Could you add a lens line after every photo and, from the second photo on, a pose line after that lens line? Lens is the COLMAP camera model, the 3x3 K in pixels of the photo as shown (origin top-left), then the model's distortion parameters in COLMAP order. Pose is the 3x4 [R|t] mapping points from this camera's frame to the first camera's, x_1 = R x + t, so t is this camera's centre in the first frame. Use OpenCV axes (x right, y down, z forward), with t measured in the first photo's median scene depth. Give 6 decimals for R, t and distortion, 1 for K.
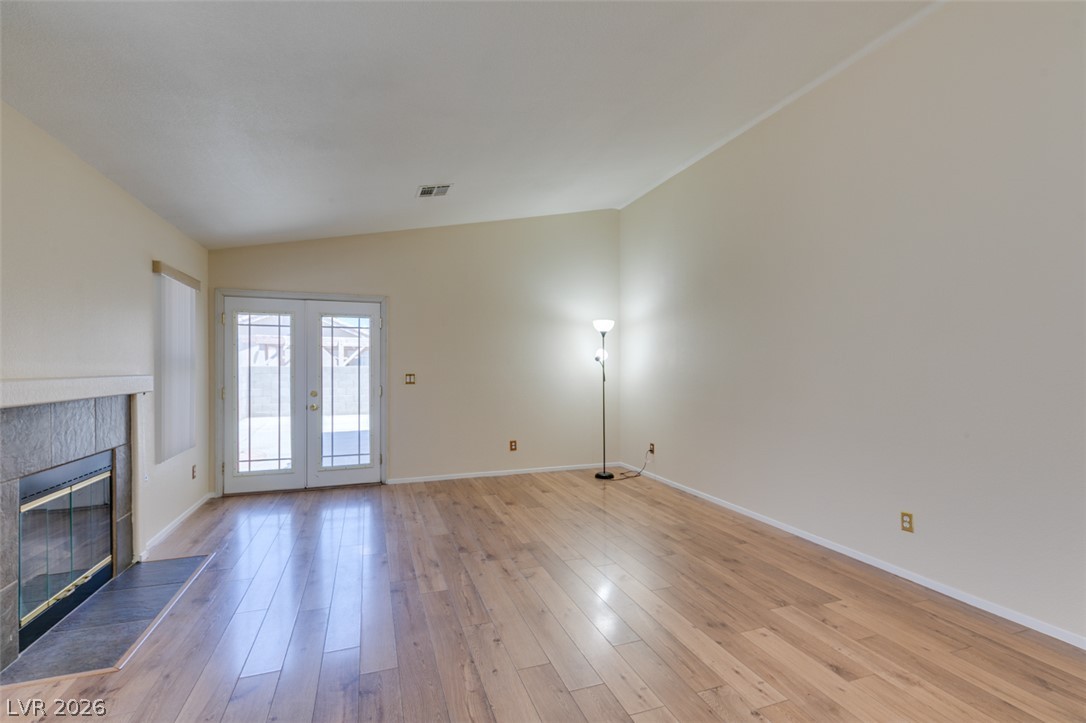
lens RADIAL K [[485.7, 0, 545.7], [0, 485.7, 362.4], [0, 0, 1]] dist [0.000112, -0.001524]
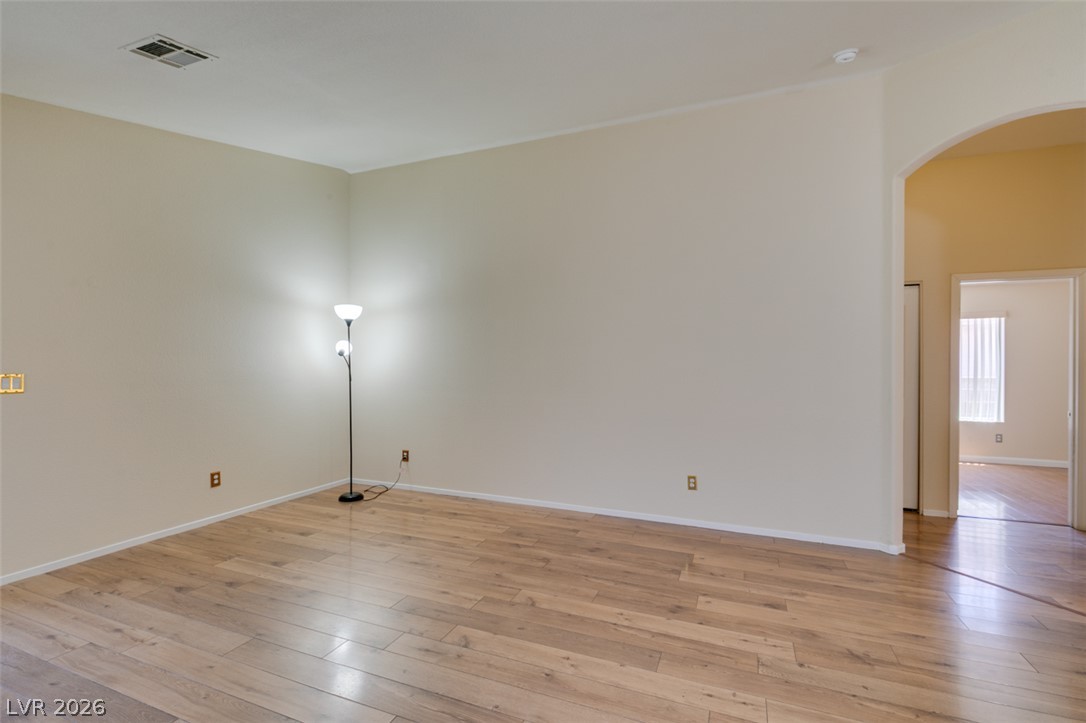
lens RADIAL K [[485.7, 0, 543.1], [0, 485.7, 364.3], [0, 0, 1]] dist [0.000112, -0.001524]
pose [[0.671354, 0.006208, 0.741111, -0.355315], [-0.013944, 0.999894, 0.004256, 0.003618], [-0.741006, -0.013192, 0.671369, 0.288955]]
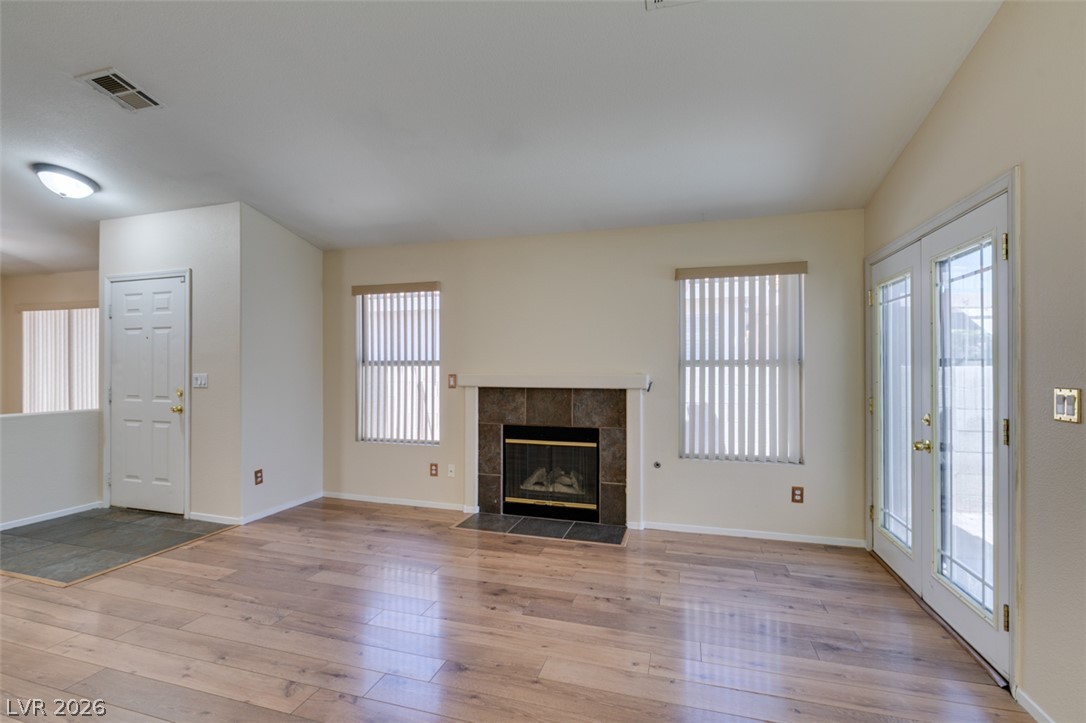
lens RADIAL K [[485.7, 0, 544.1], [0, 485.7, 369.6], [0, 0, 1]] dist [0.000112, -0.001524]
pose [[-0.596079, 0.001271, -0.802925, 0.198630], [0.005407, 0.999982, -0.002430, 0.012350], [0.802908, -0.005790, -0.596075, 1.157888]]
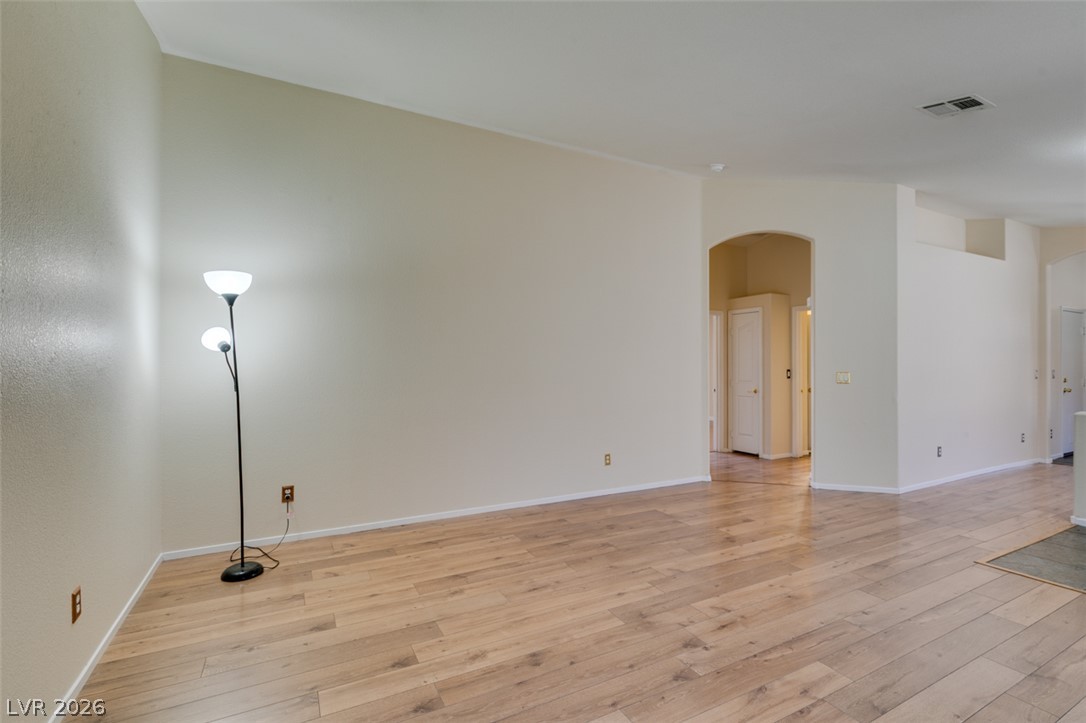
lens RADIAL K [[485.7, 0, 537.8], [0, 485.7, 356.9], [0, 0, 1]] dist [0.000112, -0.001524]
pose [[-0.126688, 0.016015, 0.991813, -0.586710], [-0.010192, 0.999796, -0.017446, 0.010788], [-0.991890, -0.012319, -0.126499, 0.999164]]
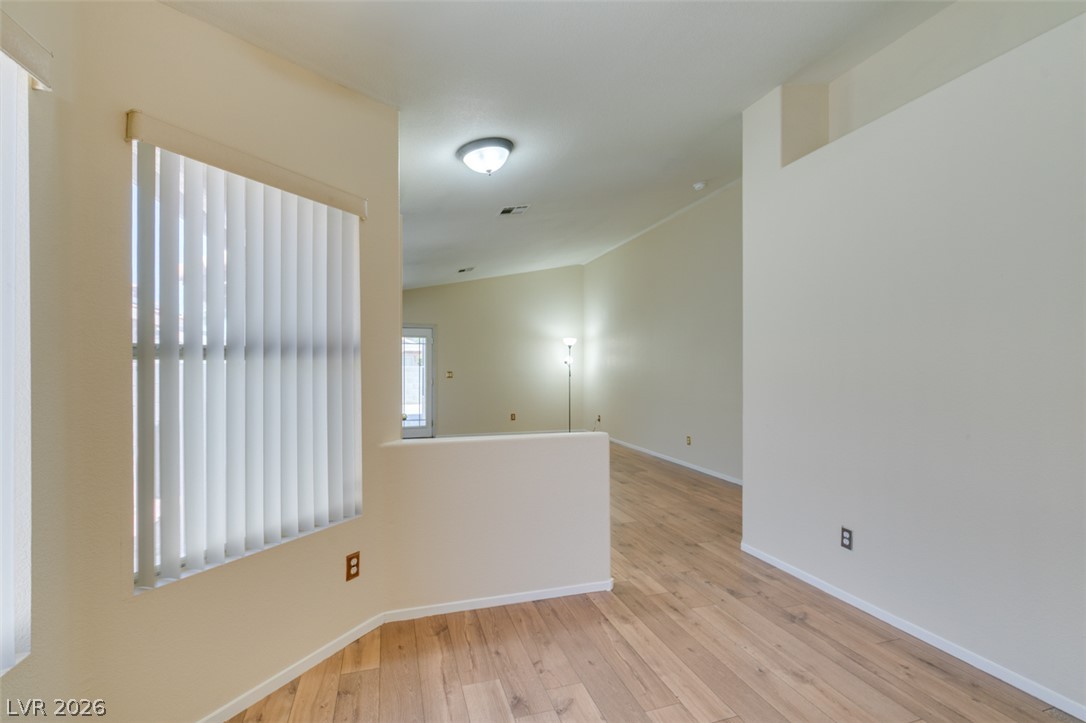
lens RADIAL K [[485.7, 0, 549.4], [0, 485.7, 363.0], [0, 0, 1]] dist [0.000112, -0.001524]
pose [[0.999655, 0.000978, -0.026256, 0.127031], [-0.000882, 0.999993, 0.003688, -0.014866], [0.026259, -0.003664, 0.999648, -0.793985]]
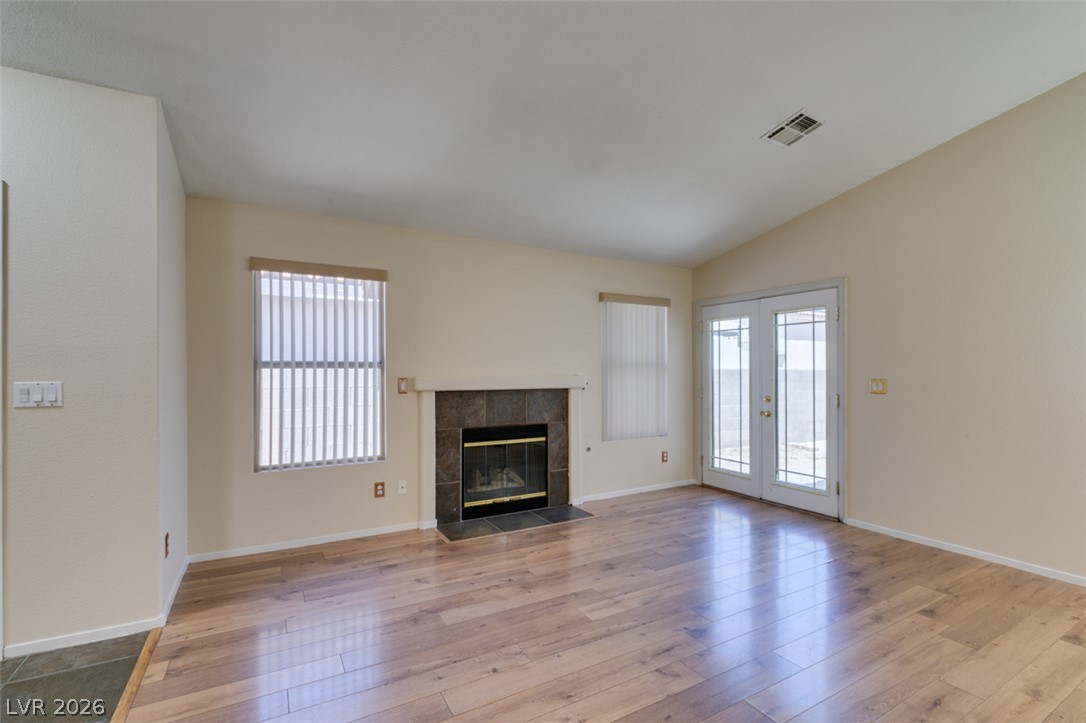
lens RADIAL K [[485.7, 0, 541.2], [0, 485.7, 371.5], [0, 0, 1]] dist [0.000112, -0.001524]
pose [[0.164871, 0.000067, -0.986315, 0.428542], [0.009082, 0.999957, 0.001586, 0.007782], [0.986273, -0.009219, 0.164863, 0.500306]]
